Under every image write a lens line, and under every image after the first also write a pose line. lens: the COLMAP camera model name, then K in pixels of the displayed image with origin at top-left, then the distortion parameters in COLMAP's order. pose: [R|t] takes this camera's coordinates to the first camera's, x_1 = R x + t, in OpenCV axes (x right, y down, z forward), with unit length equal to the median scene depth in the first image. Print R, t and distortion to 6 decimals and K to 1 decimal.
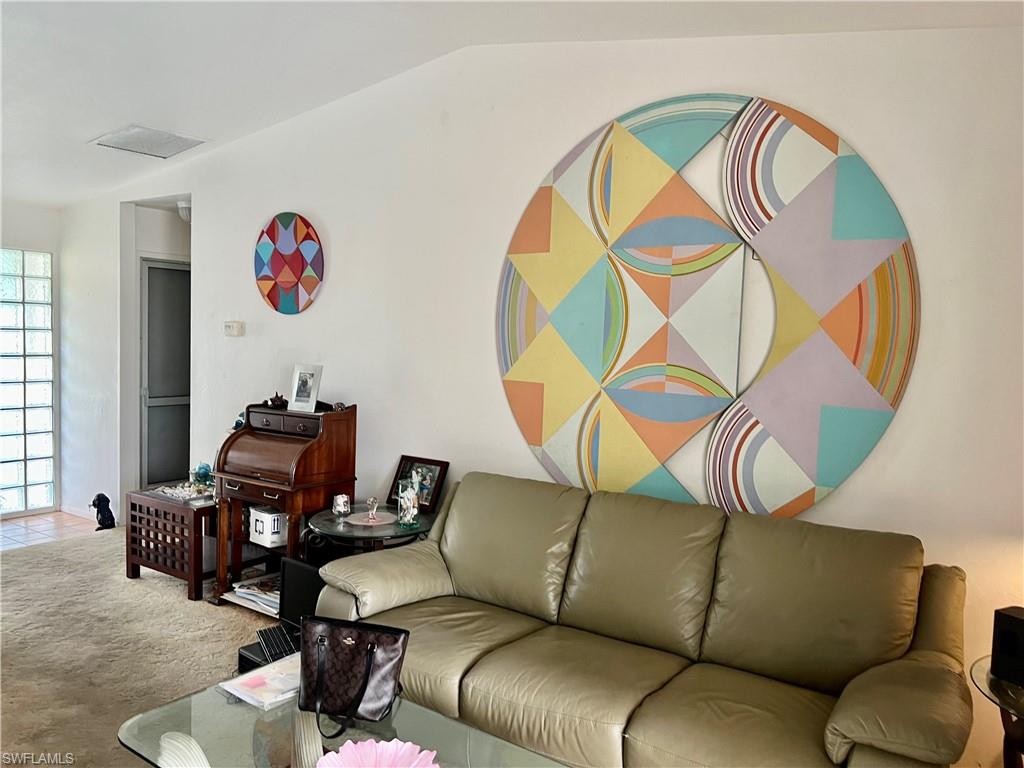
lens RADIAL K [[815.5, 0, 466.7], [0, 815.5, 339.8], [0, 0, 1]] dist [0.104911, -0.202314]
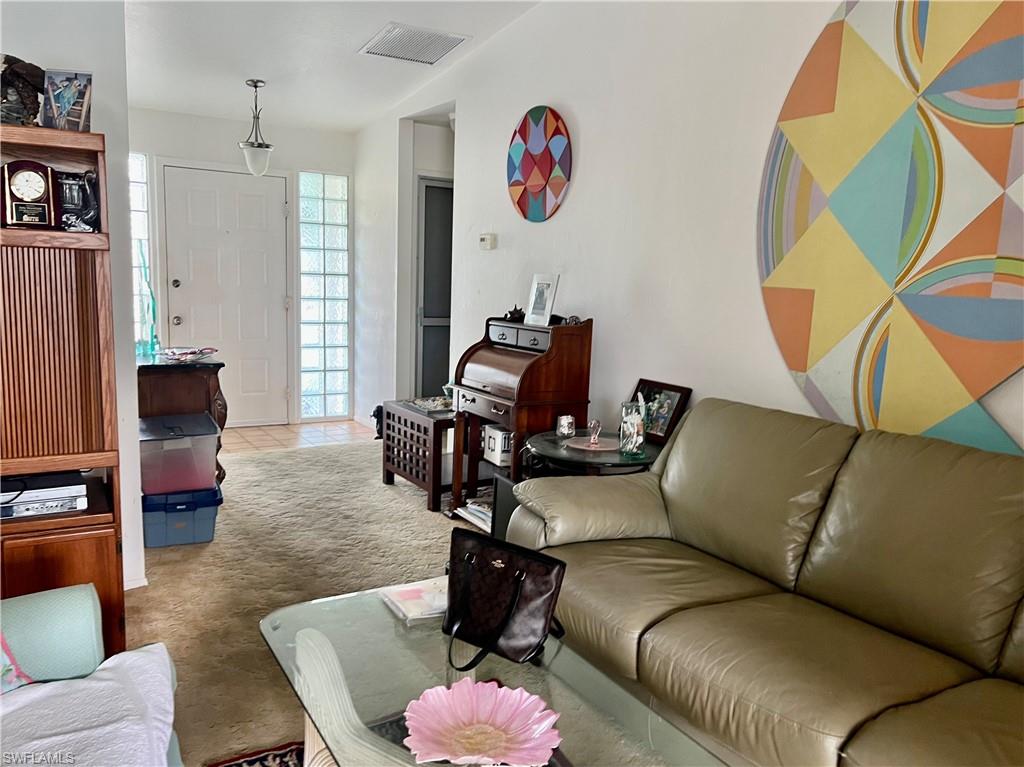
lens RADIAL K [[770.5, 0, 508.9], [0, 770.5, 381.1], [0, 0, 1]] dist [0.039833, -0.062629]
pose [[0.921939, 0.063665, -0.382067, 0.112155], [-0.029796, 0.995133, 0.093924, 0.078211], [0.386187, -0.075208, 0.919349, 0.217868]]
